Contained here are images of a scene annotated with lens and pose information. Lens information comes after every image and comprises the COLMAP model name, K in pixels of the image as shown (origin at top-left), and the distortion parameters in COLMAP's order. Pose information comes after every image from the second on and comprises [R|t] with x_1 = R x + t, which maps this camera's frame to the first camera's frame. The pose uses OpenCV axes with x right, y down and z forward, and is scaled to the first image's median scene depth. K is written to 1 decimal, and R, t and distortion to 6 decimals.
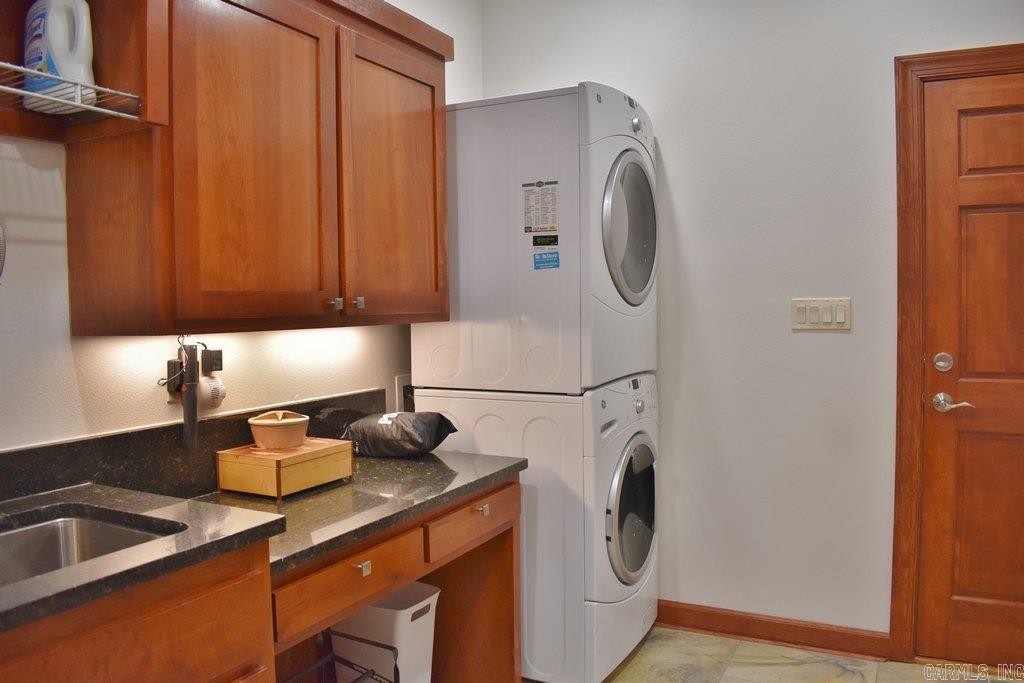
lens RADIAL K [[799.8, 0, 512.0], [0, 799.8, 341.5], [0, 0, 1]] dist [-0.094087, 0.014094]
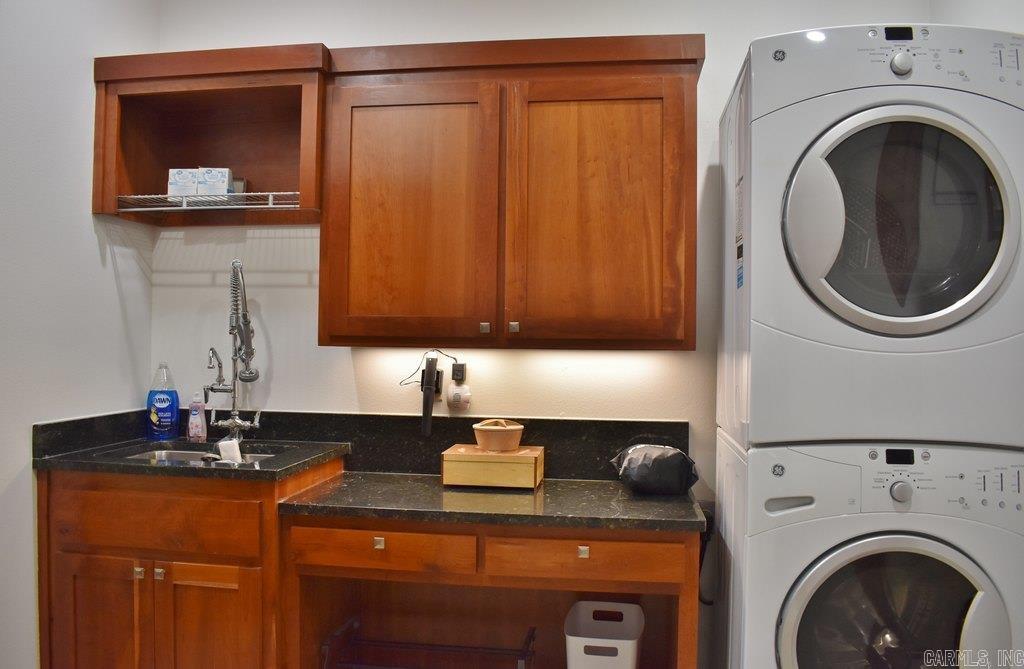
lens RADIAL K [[825.0, 0, 512.0], [0, 825.0, 334.5], [0, 0, 1]] dist [-0.091328, 0.007393]
pose [[0.326945, 0.010466, -0.944985, 0.908299], [-0.060611, 0.998112, -0.009916, -0.027977], [0.943098, 0.060518, 0.326962, 0.646101]]
